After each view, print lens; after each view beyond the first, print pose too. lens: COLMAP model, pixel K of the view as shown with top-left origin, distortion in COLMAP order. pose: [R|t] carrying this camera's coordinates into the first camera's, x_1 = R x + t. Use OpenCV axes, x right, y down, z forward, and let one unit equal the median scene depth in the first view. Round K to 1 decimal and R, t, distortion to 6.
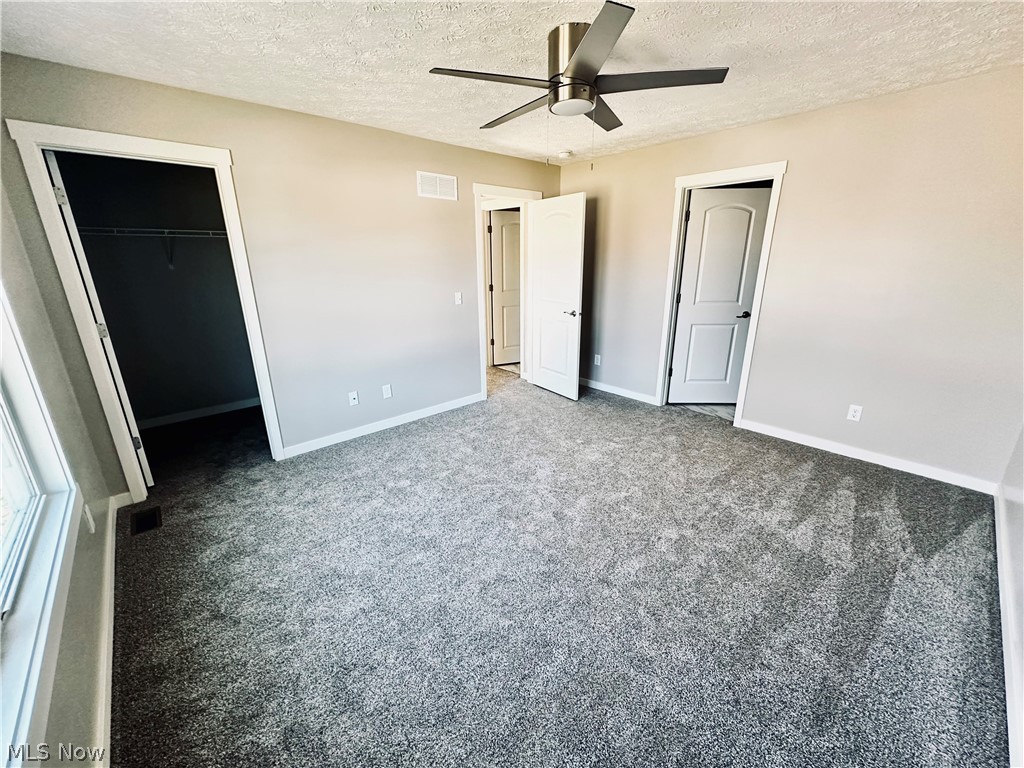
lens RADIAL K [[409.1, 0, 513.8], [0, 409.1, 383.6], [0, 0, 1]] dist [-0.000847, -0.000287]
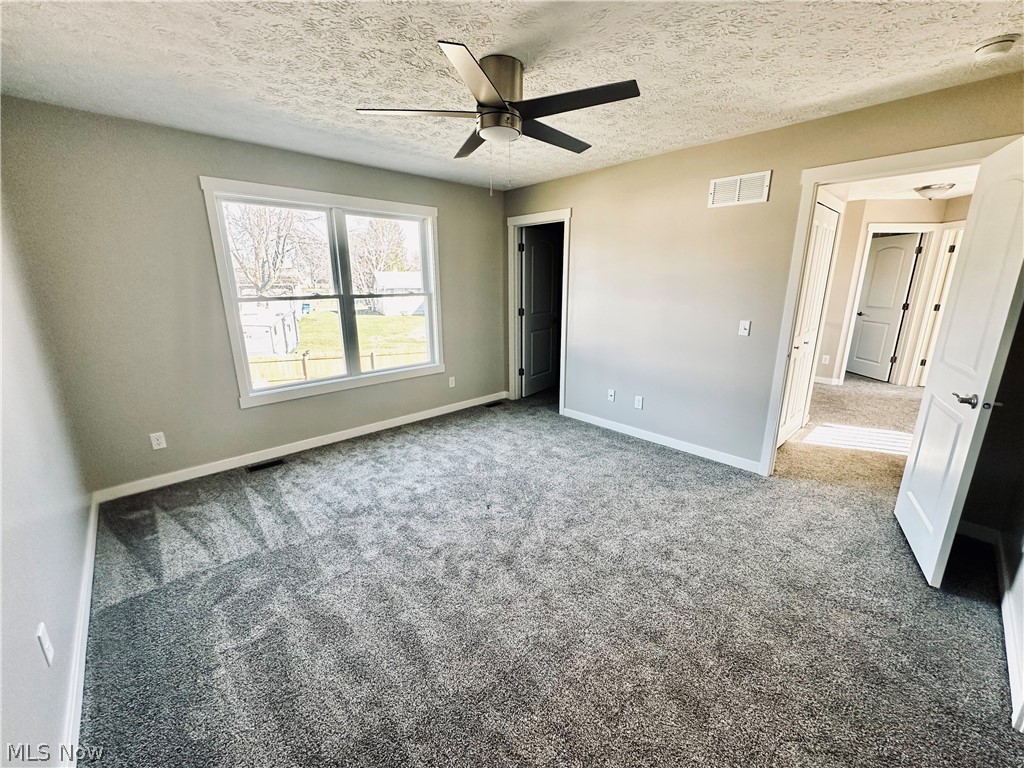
lens RADIAL K [[409.1, 0, 513.8], [0, 409.1, 383.6], [0, 0, 1]] dist [-0.000847, -0.000287]
pose [[0.010665, 0.254476, -0.967020, 0.816771], [-0.291726, 0.925796, 0.240410, -0.218410], [0.956443, 0.279541, 0.084111, 0.705857]]
